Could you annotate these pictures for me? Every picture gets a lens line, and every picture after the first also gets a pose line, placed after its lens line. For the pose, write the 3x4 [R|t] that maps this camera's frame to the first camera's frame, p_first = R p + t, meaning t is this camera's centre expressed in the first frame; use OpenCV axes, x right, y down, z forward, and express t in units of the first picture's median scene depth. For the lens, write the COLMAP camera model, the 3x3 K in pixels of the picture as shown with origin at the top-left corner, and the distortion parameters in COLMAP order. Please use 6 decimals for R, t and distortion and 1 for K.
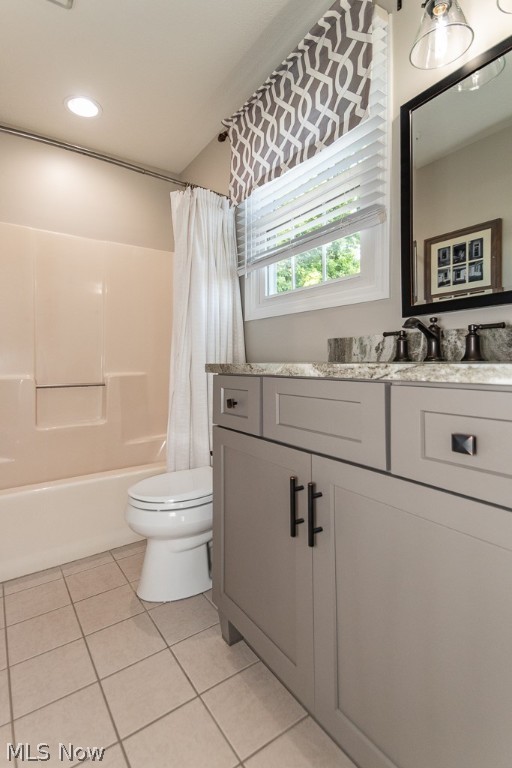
lens RADIAL K [[377.4, 0, 247.8], [0, 377.4, 352.9], [0, 0, 1]] dist [0.054775, -0.000664]
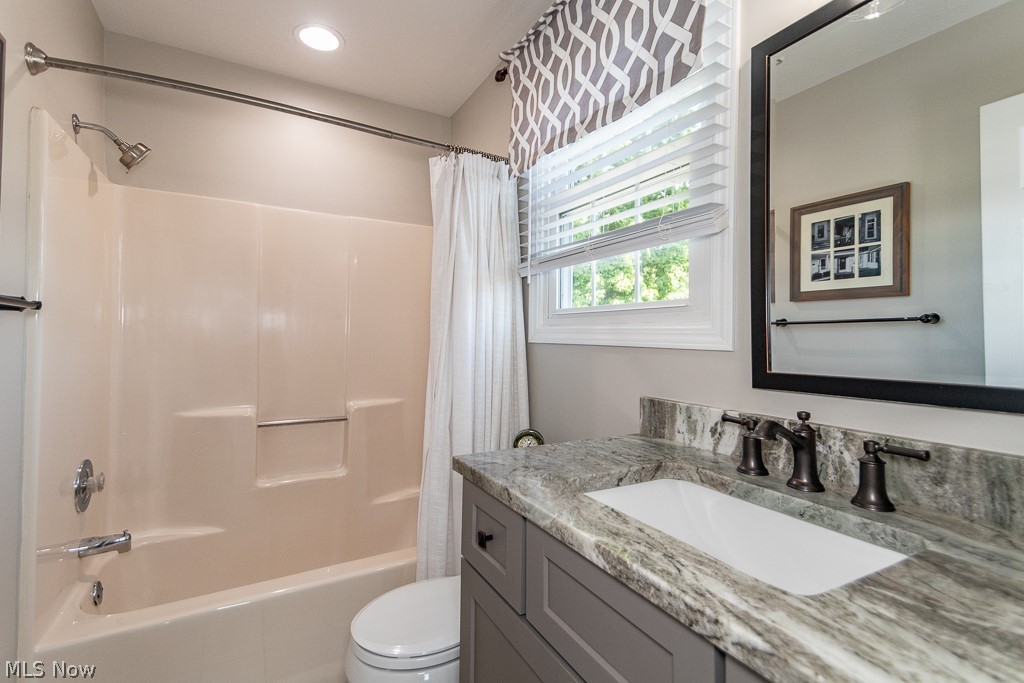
lens RADIAL K [[475.4, 0, 520.5], [0, 475.4, 327.8], [0, 0, 1]] dist [0.064998, -0.016934]
pose [[0.996975, -0.007443, -0.077360, 0.047859], [0.009834, 0.999484, 0.030564, -0.141389], [0.077093, -0.031232, 0.996535, 0.097684]]
